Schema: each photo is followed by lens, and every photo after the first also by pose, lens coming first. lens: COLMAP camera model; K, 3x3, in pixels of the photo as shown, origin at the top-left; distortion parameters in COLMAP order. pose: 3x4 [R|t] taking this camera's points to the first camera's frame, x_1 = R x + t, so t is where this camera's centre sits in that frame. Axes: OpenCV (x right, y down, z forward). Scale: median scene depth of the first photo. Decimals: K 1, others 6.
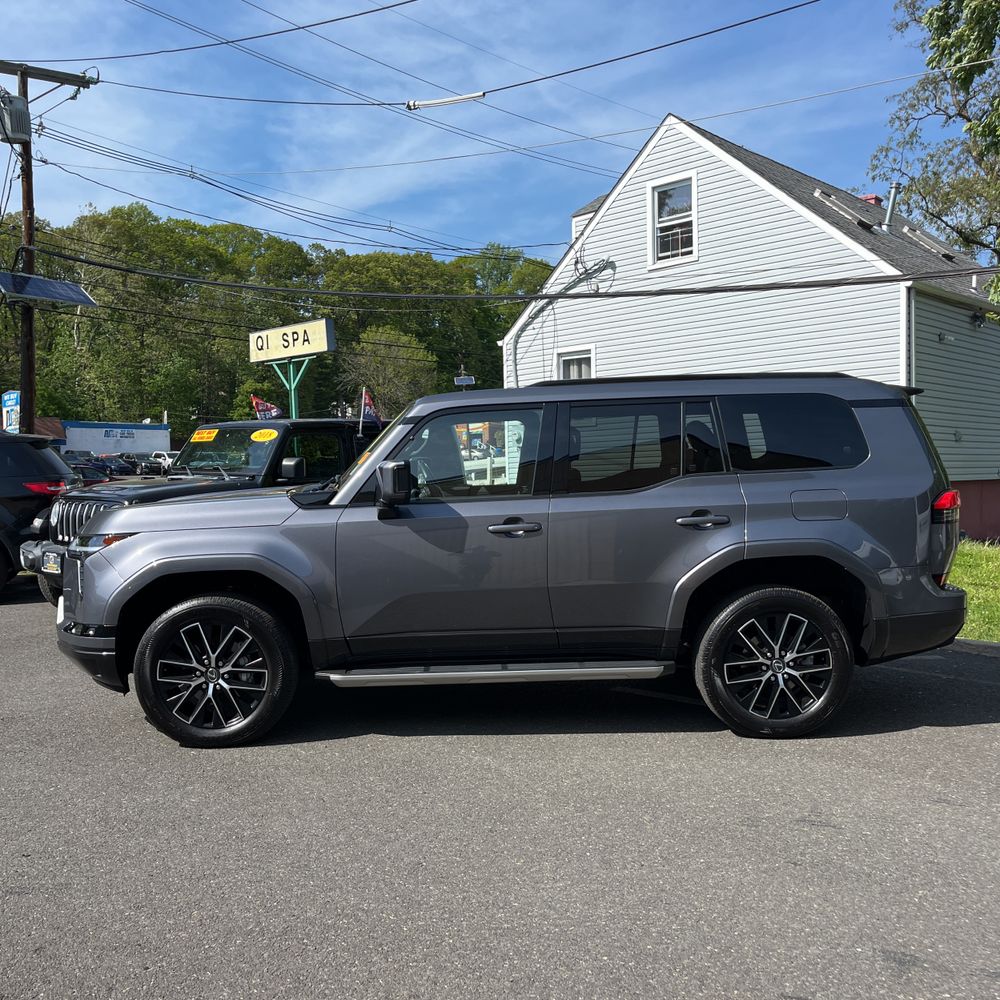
lens RADIAL K [[1000.3, 0, 497.9], [0, 1000.3, 506.2], [0, 0, 1]] dist [0.018213, 0.000000]
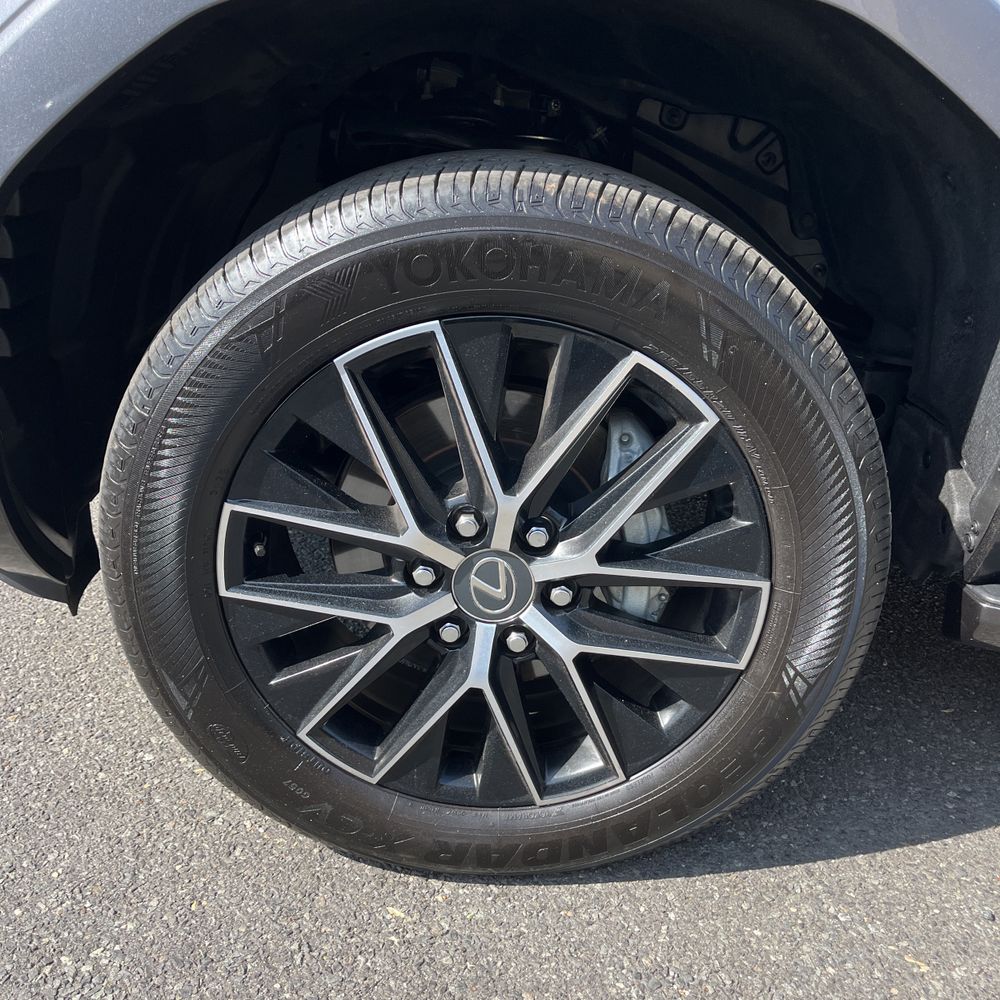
lens RADIAL K [[1000.3, 0, 497.1], [0, 1000.3, 509.0], [0, 0, 1]] dist [0.018213, 0.000000]
pose [[0.998063, 0.060974, -0.012321, -0.276248], [-0.053085, 0.938096, 0.342285, 0.084155], [0.032429, -0.340968, 0.939515, 0.800648]]
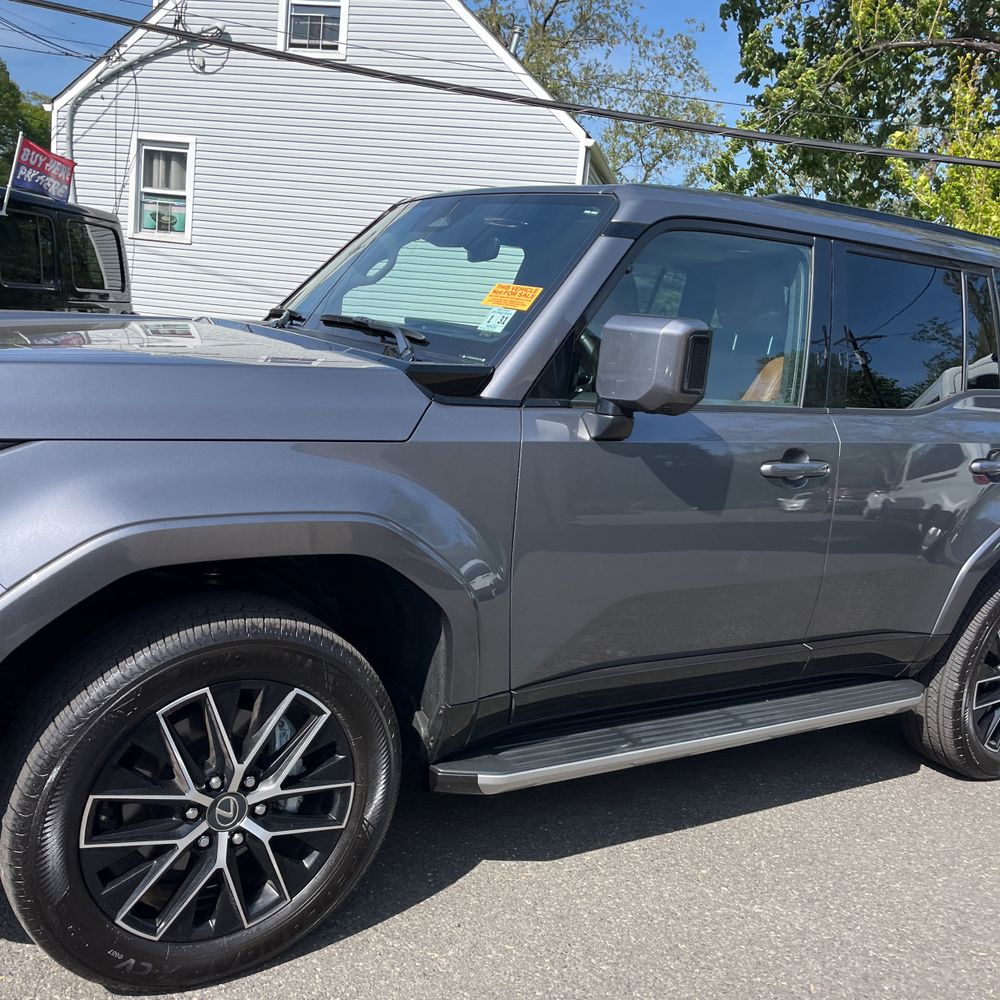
lens RADIAL K [[1000.3, 0, 483.5], [0, 1000.3, 486.8], [0, 0, 1]] dist [0.018213, 0.000000]
pose [[0.847313, 0.028688, 0.530318, -0.402916], [-0.103399, 0.988344, 0.111740, -0.011580], [-0.520931, -0.149513, 0.840403, 0.621882]]
